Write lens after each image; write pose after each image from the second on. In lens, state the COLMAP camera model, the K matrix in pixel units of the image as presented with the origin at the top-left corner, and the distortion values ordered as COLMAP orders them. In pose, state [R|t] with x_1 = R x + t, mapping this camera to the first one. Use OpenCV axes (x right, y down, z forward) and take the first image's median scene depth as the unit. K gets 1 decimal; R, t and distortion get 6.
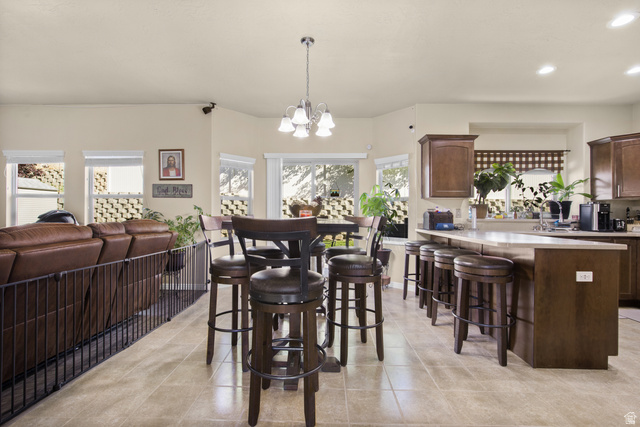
lens RADIAL K [[288.9, 0, 323.4], [0, 288.9, 213.5], [0, 0, 1]] dist [-0.017943, 0.006207]
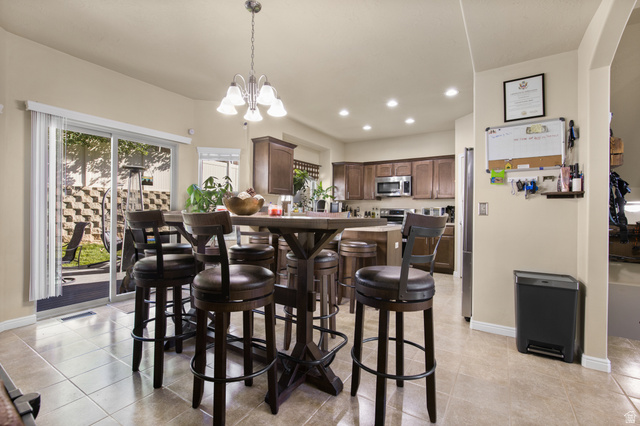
lens RADIAL K [[288.9, 0, 317.2], [0, 288.9, 208.6], [0, 0, 1]] dist [-0.017943, 0.006207]
pose [[0.519632, 0.003814, 0.854382, -0.444953], [-0.006569, 0.999978, -0.000468, -0.000497], [-0.854365, -0.005369, 0.519645, 0.258159]]
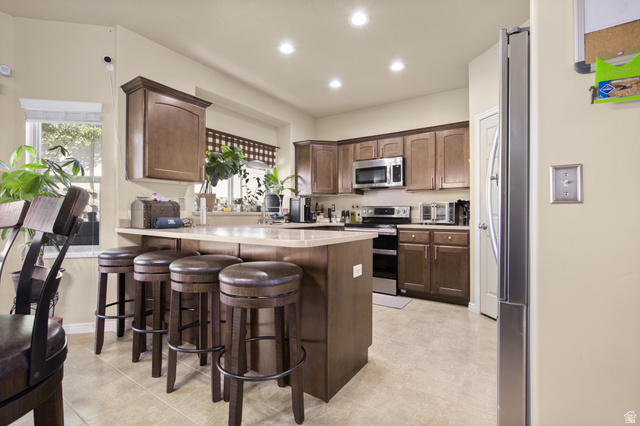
lens RADIAL K [[288.9, 0, 317.3], [0, 288.9, 212.6], [0, 0, 1]] dist [-0.017943, 0.006207]
pose [[0.545450, -0.001100, 0.838143, 0.043600], [-0.000490, 0.999999, 0.001631, 0.019028], [-0.838143, -0.001300, 0.545449, 0.316584]]
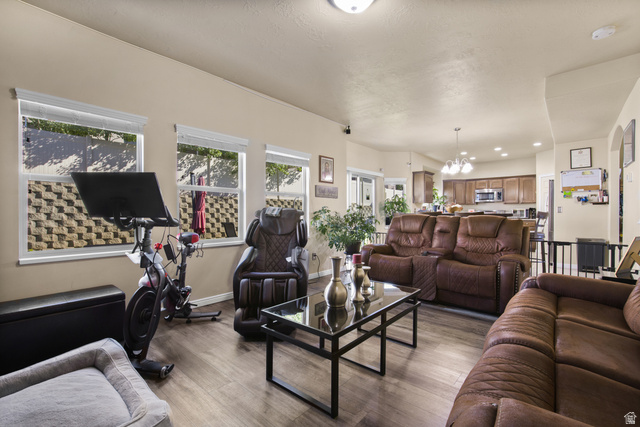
lens RADIAL K [[288.9, 0, 313.0], [0, 288.9, 213.8], [0, 0, 1]] dist [-0.017943, 0.006207]
pose [[0.653234, -0.008880, 0.757104, -1.517966], [0.004582, 0.999959, 0.007775, 0.001019], [-0.757143, -0.001610, 0.653248, 0.274308]]
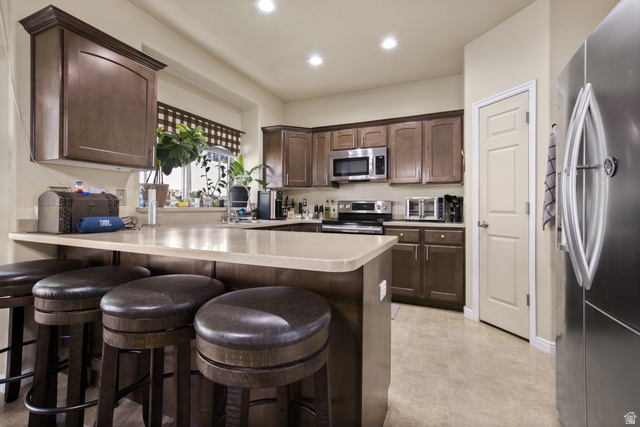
lens RADIAL K [[288.9, 0, 316.6], [0, 288.9, 202.8], [0, 0, 1]] dist [-0.017943, 0.006207]
pose [[0.407575, 0.009855, 0.913118, 0.118888], [-0.003891, 0.999951, -0.009056, 0.012486], [-0.913163, 0.000138, 0.407594, 0.437312]]
